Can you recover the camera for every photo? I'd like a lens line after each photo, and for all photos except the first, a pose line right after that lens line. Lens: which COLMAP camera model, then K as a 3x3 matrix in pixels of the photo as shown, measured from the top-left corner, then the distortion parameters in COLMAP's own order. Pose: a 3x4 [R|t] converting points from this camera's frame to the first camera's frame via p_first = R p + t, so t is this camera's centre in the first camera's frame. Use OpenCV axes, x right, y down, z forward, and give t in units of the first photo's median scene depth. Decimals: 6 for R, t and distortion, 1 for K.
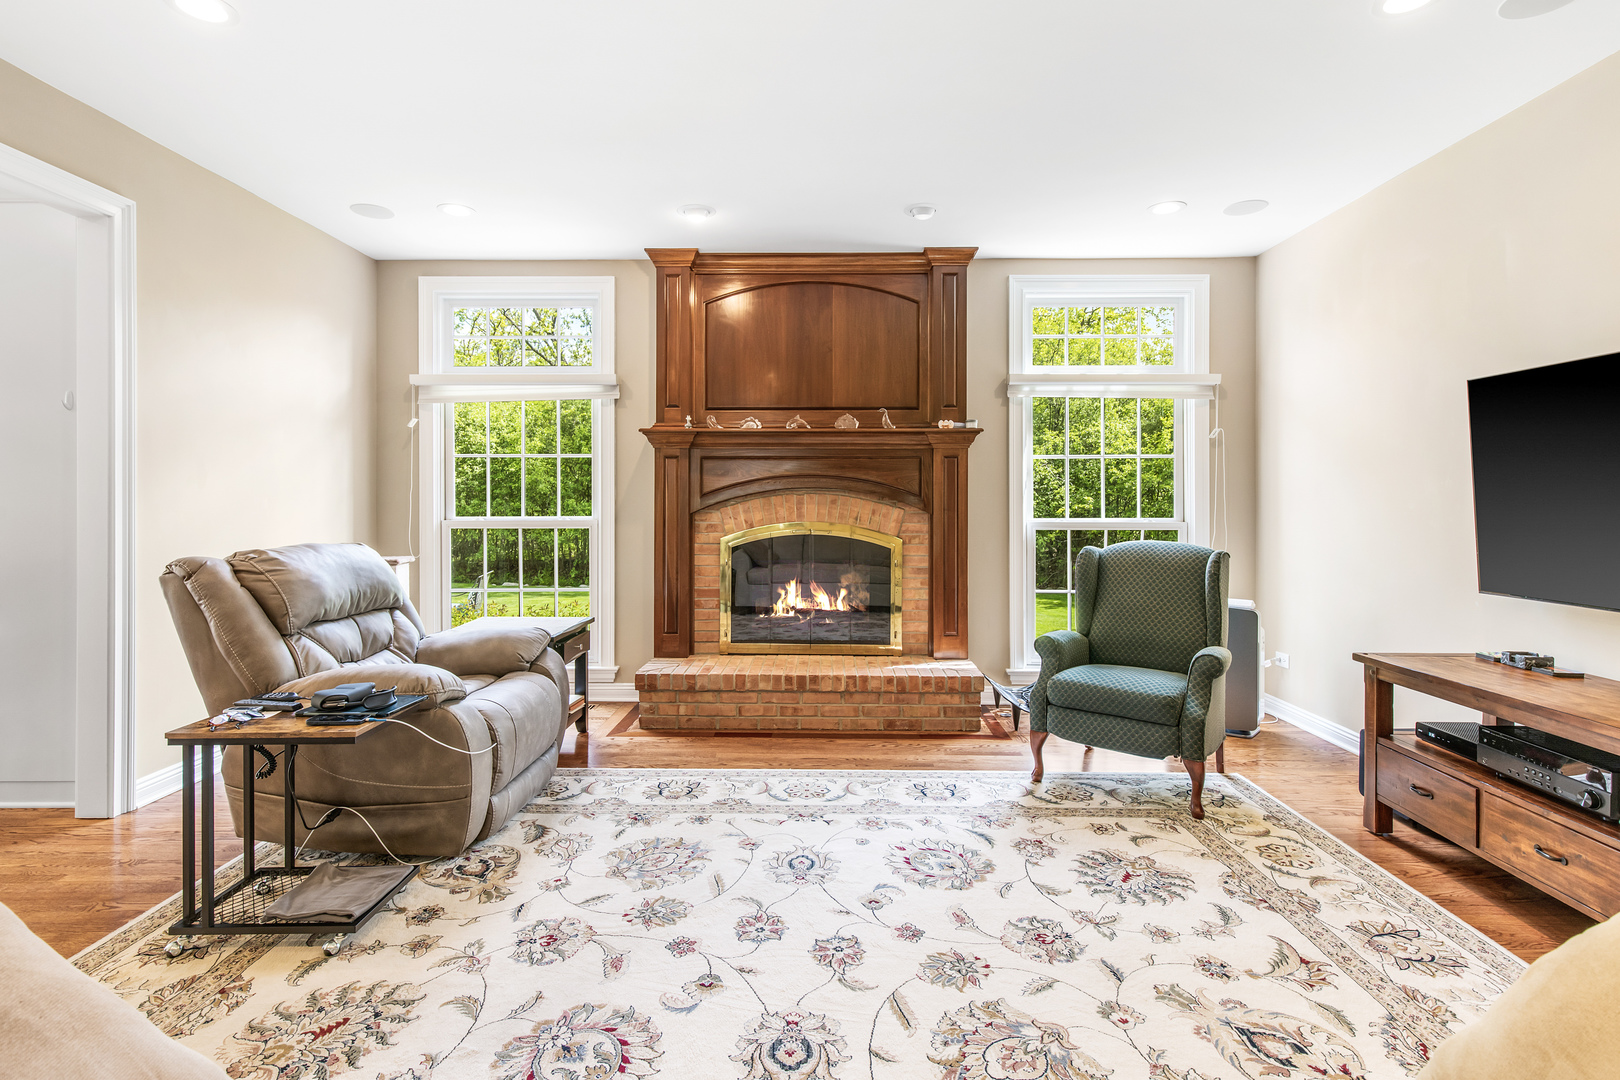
lens RADIAL K [[749.7, 0, 808.7], [0, 749.7, 508.6], [0, 0, 1]] dist [0.003374, -0.000727]
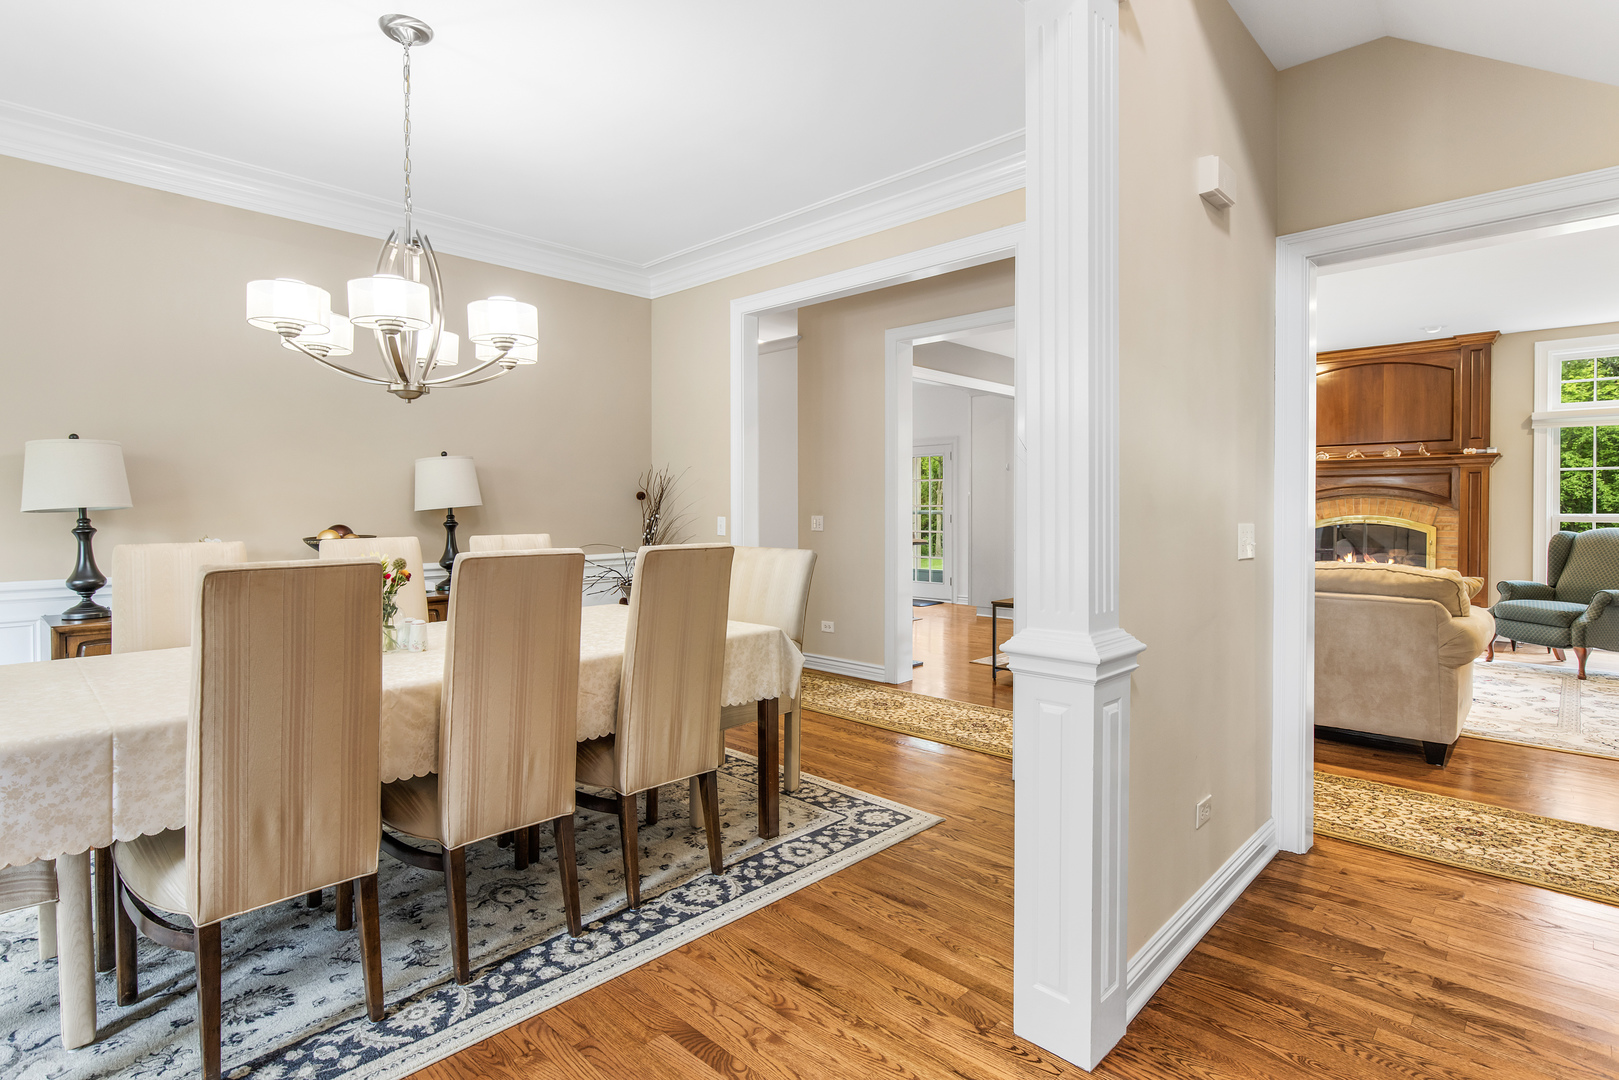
lens RADIAL K [[810.2, 0, 825.5], [0, 810.2, 490.2], [0, 0, 1]] dist [-0.005795, -0.000174]
pose [[0.742776, -0.007225, -0.669501, 0.468175], [0.001528, 0.999957, -0.009096, -0.032654], [0.669538, 0.005733, 0.742756, -1.650454]]
